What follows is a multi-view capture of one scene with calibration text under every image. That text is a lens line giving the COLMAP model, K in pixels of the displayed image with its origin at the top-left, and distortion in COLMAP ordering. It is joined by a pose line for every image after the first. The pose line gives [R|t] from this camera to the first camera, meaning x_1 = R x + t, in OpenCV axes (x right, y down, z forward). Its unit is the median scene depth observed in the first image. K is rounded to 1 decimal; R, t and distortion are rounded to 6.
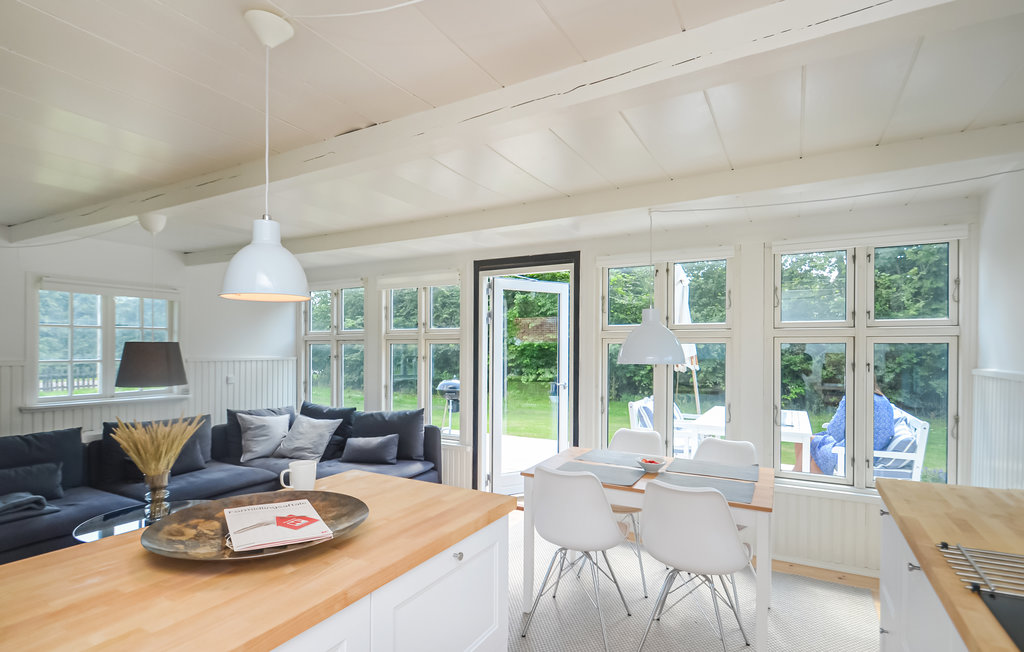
lens RADIAL K [[519.2, 0, 513.0], [0, 519.2, 324.0], [0, 0, 1]] dist [-0.002343, -0.000483]
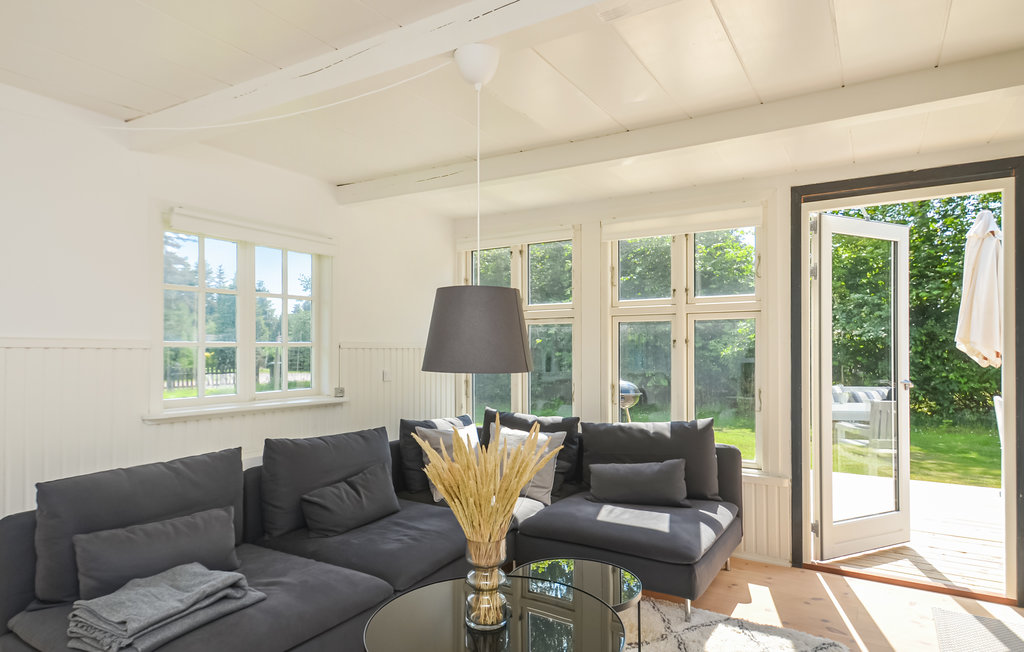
lens RADIAL K [[606.2, 0, 511.6], [0, 606.2, 334.6], [0, 0, 1]] dist [0.002816, -0.000010]
pose [[0.997743, -0.003906, -0.067037, -0.368702], [0.005731, 0.999618, 0.027054, 0.036213], [0.066906, -0.027377, 0.997384, 0.238689]]
